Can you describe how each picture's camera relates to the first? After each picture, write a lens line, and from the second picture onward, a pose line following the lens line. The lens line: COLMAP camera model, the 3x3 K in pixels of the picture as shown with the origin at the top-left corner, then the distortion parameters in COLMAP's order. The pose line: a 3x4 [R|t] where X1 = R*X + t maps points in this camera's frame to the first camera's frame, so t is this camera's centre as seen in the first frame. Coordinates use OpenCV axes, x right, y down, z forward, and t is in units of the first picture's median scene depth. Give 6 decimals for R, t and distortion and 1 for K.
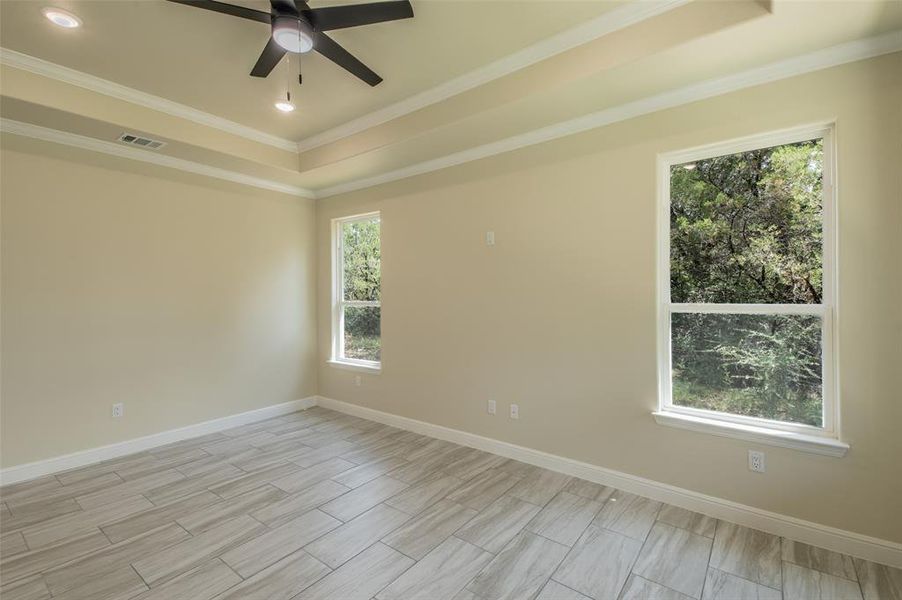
lens RADIAL K [[400.2, 0, 458.5], [0, 400.2, 298.9], [0, 0, 1]] dist [0.012629, -0.003822]
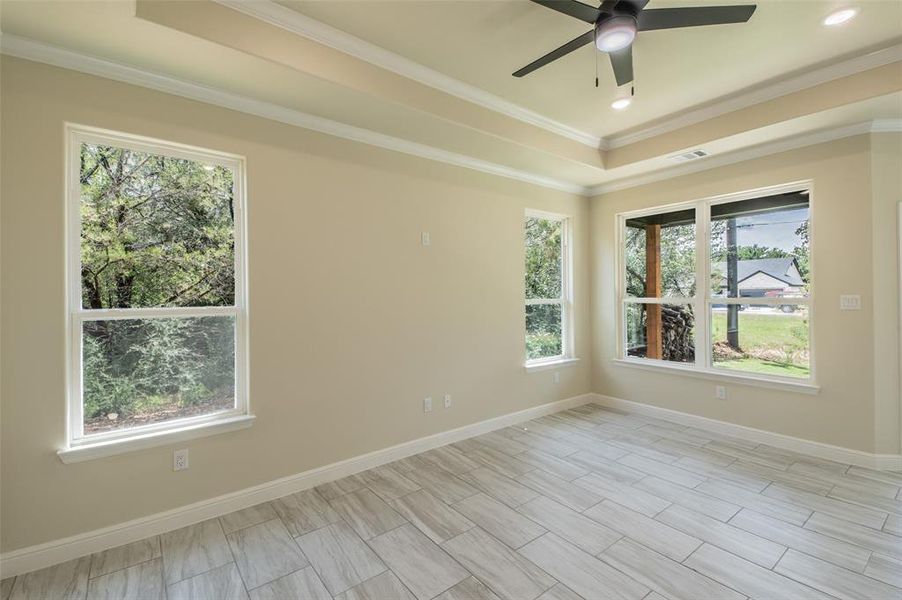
lens RADIAL K [[400.2, 0, 453.1], [0, 400.2, 293.4], [0, 0, 1]] dist [0.012629, -0.003822]
pose [[0.251723, 0.003480, 0.967793, -0.900171], [0.019737, 0.999767, -0.008728, -0.001289], [-0.967598, 0.021298, 0.251595, 0.690944]]
